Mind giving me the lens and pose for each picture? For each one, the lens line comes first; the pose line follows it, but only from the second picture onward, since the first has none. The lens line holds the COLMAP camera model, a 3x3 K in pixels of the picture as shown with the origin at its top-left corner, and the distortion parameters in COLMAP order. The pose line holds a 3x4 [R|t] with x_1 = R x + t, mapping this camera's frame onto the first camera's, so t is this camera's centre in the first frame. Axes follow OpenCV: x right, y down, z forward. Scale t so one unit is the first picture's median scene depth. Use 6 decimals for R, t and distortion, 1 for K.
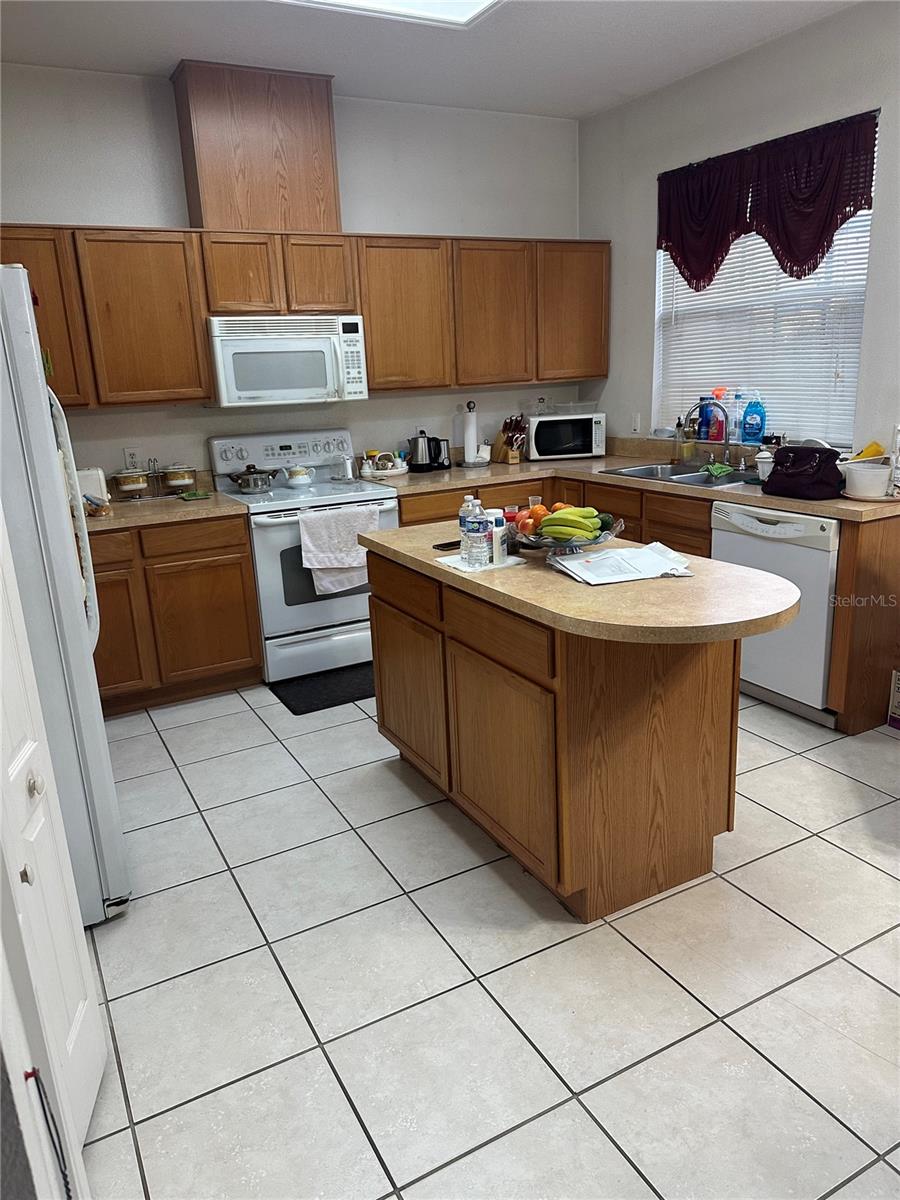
lens RADIAL K [[827.0, 0, 445.0], [0, 827.0, 598.2], [0, 0, 1]] dist [0.085360, -0.112548]
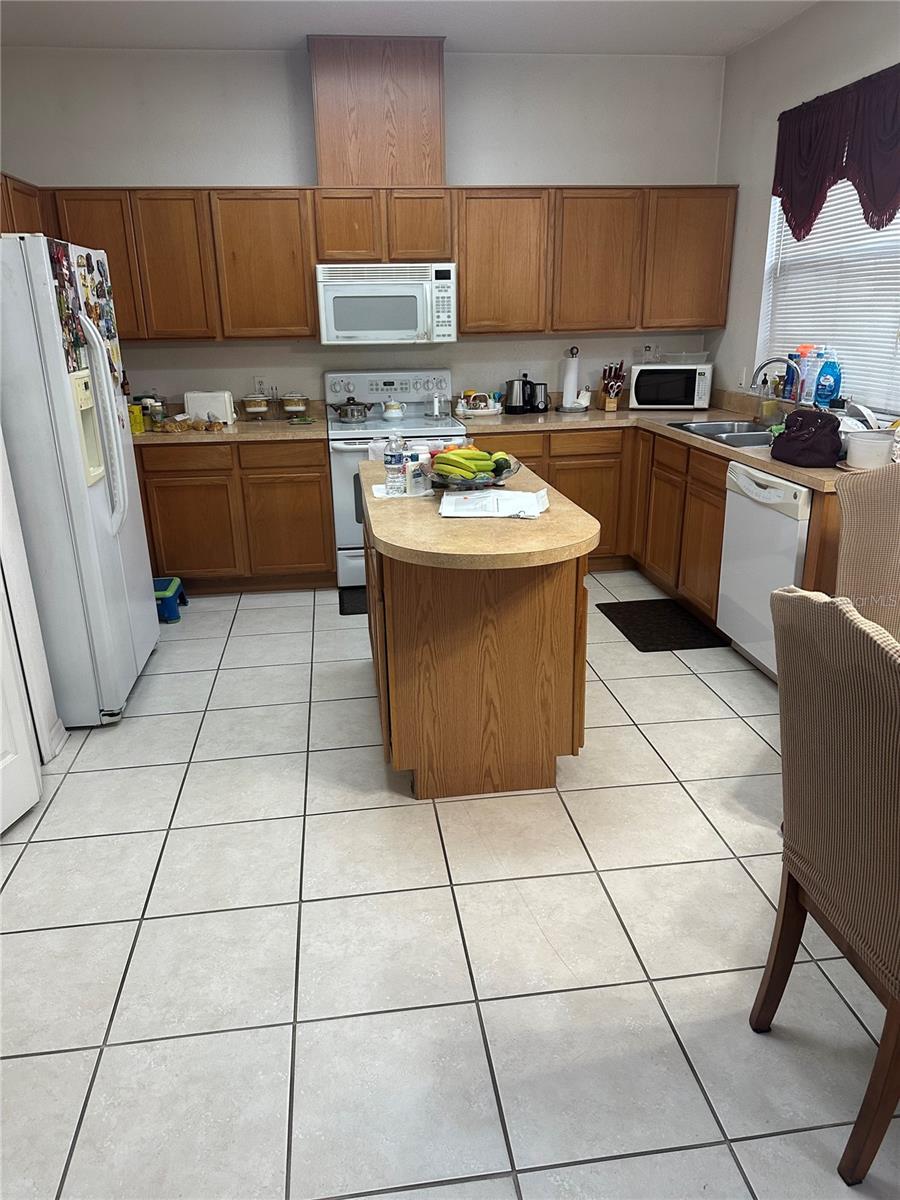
lens RADIAL K [[827.0, 0, 445.0], [0, 827.0, 598.2], [0, 0, 1]] dist [0.085360, -0.112548]
pose [[0.937848, 0.138629, -0.318157, 0.296362], [-0.115713, 0.989204, 0.089927, -0.004201], [0.327189, -0.047523, 0.943763, -0.051841]]
